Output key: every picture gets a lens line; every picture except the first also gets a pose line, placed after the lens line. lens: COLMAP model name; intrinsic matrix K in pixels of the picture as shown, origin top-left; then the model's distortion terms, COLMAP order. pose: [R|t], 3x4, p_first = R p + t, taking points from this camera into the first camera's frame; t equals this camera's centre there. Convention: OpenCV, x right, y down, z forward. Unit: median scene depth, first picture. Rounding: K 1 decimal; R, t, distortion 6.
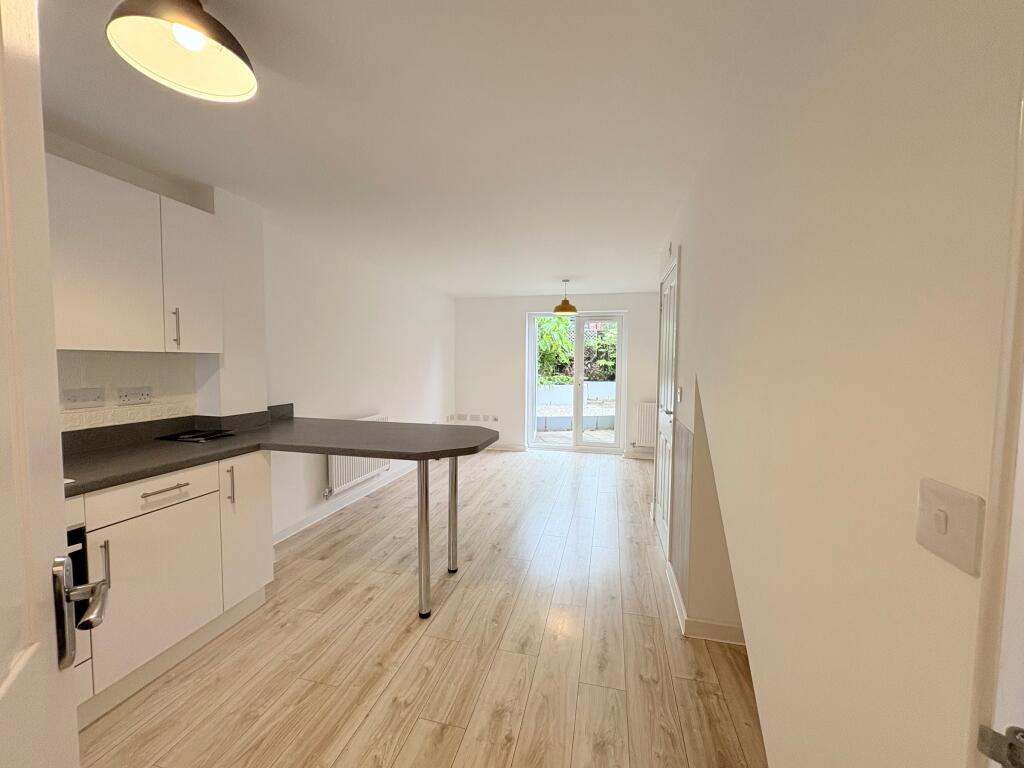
lens RADIAL K [[407.4, 0, 511.6], [0, 407.4, 382.9], [0, 0, 1]] dist [0.004366, 0.000054]
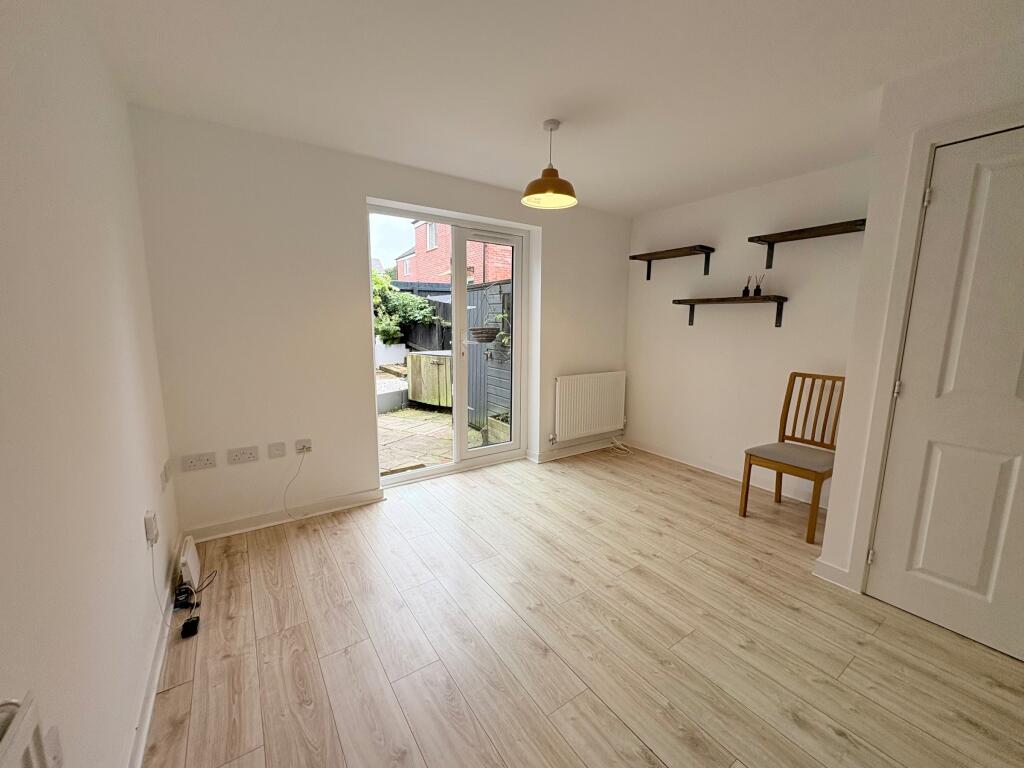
lens RADIAL K [[407.4, 0, 512.7], [0, 407.4, 386.4], [0, 0, 1]] dist [0.004366, 0.000054]
pose [[0.665021, -0.120418, 0.737053, -0.425074], [0.036083, 0.990943, 0.129341, -0.044163], [-0.745953, -0.059419, 0.663343, 1.212507]]
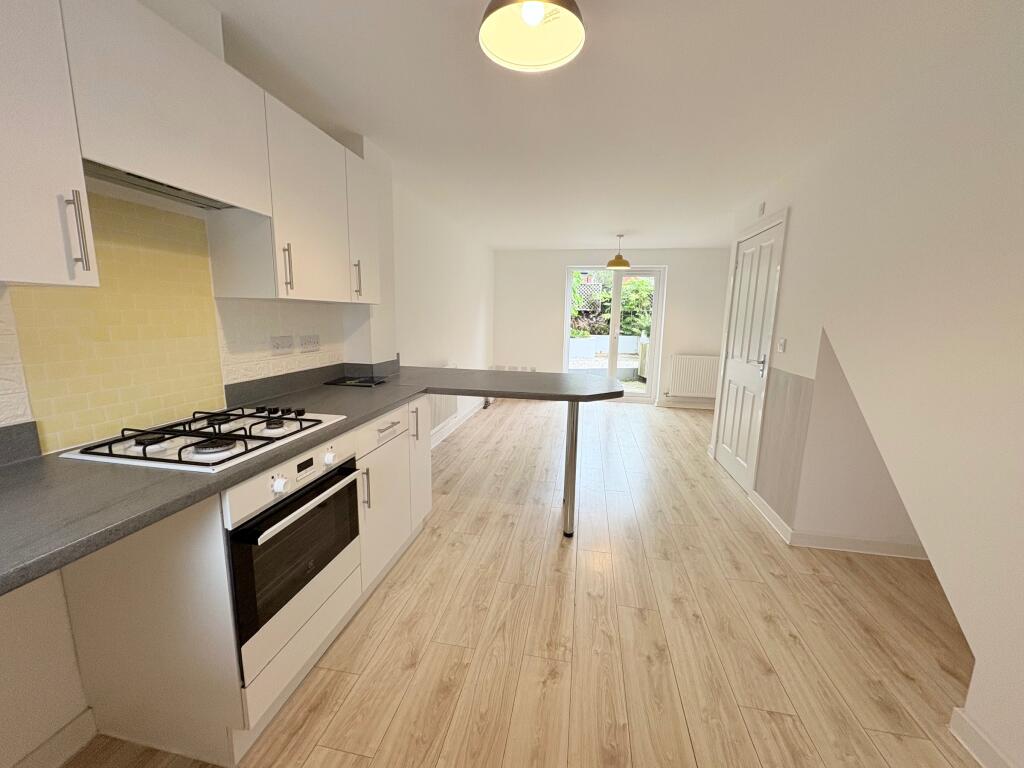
lens RADIAL K [[407.4, 0, 513.3], [0, 407.4, 383.2], [0, 0, 1]] dist [0.004366, 0.000054]
pose [[0.998190, 0.001060, 0.060122, -0.329990], [-0.007932, 0.993428, 0.114181, 0.006102], [-0.059606, -0.114452, 0.991639, -0.070902]]
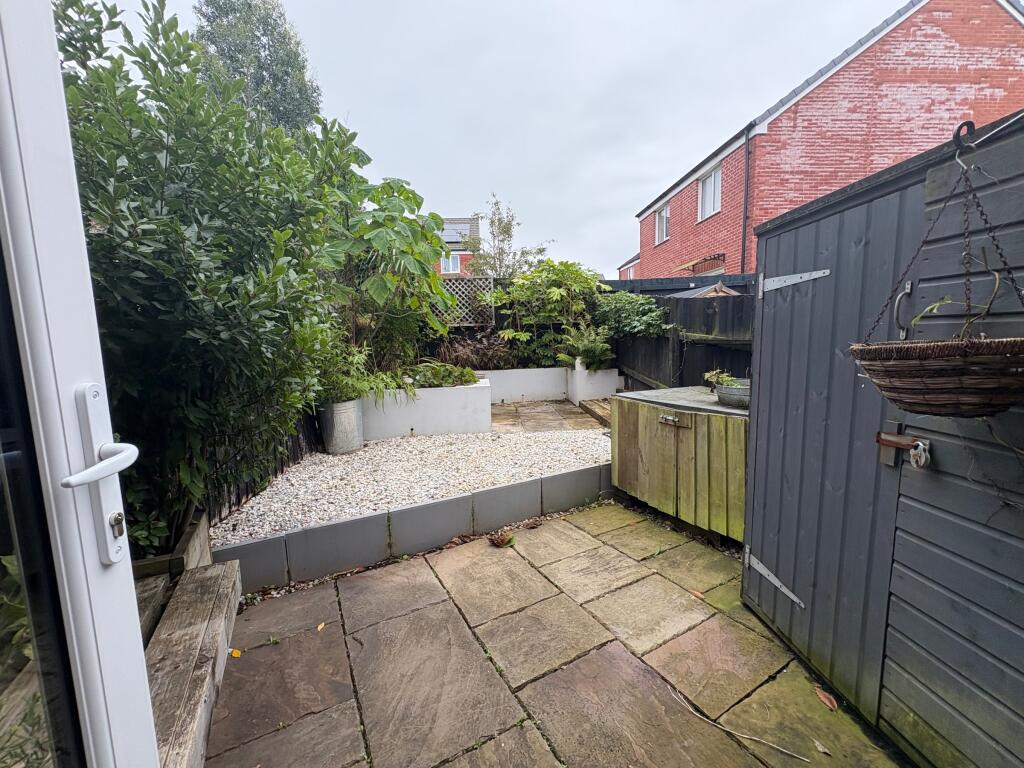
lens RADIAL K [[407.4, 0, 515.1], [0, 407.4, 385.1], [0, 0, 1]] dist [0.004366, 0.000054]
pose [[0.949663, -0.074994, 0.304164, 0.274923], [0.058291, 0.996269, 0.063641, -0.076618], [-0.307801, -0.042708, 0.950492, 2.159382]]
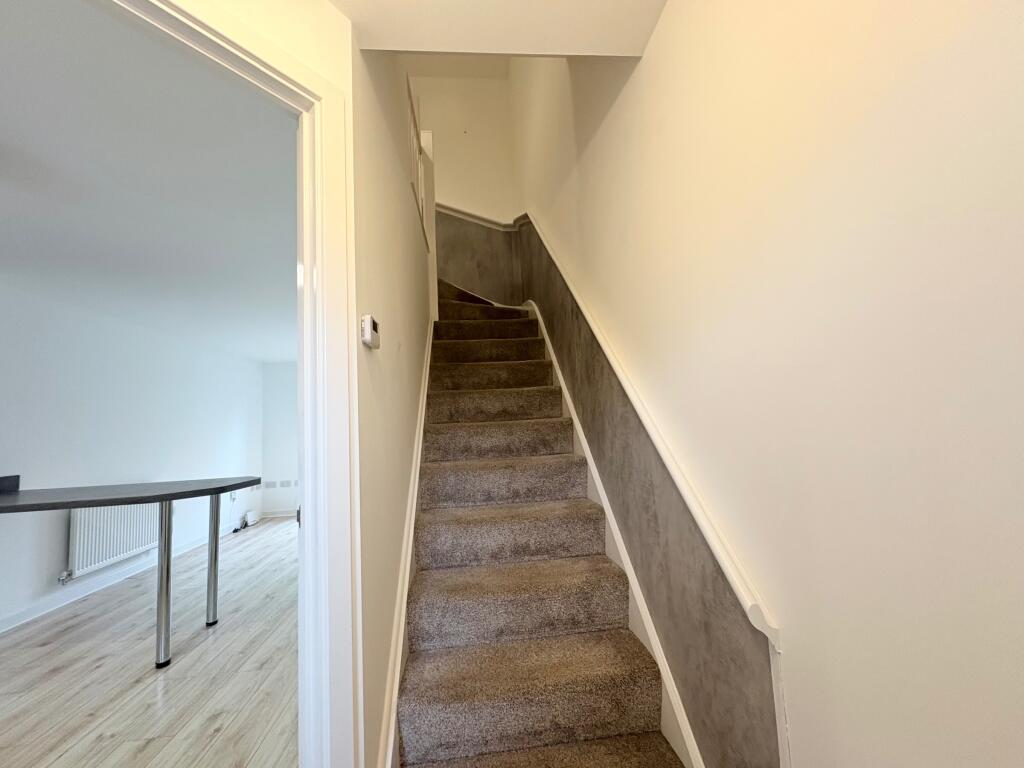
lens RADIAL K [[407.4, 0, 506.6], [0, 407.4, 388.6], [0, 0, 1]] dist [0.004366, 0.000054]
pose [[0.944272, -0.026972, 0.328059, 0.205266], [0.076065, 0.987542, -0.137749, 0.075226], [-0.320257, 0.155026, 0.934560, -0.239772]]
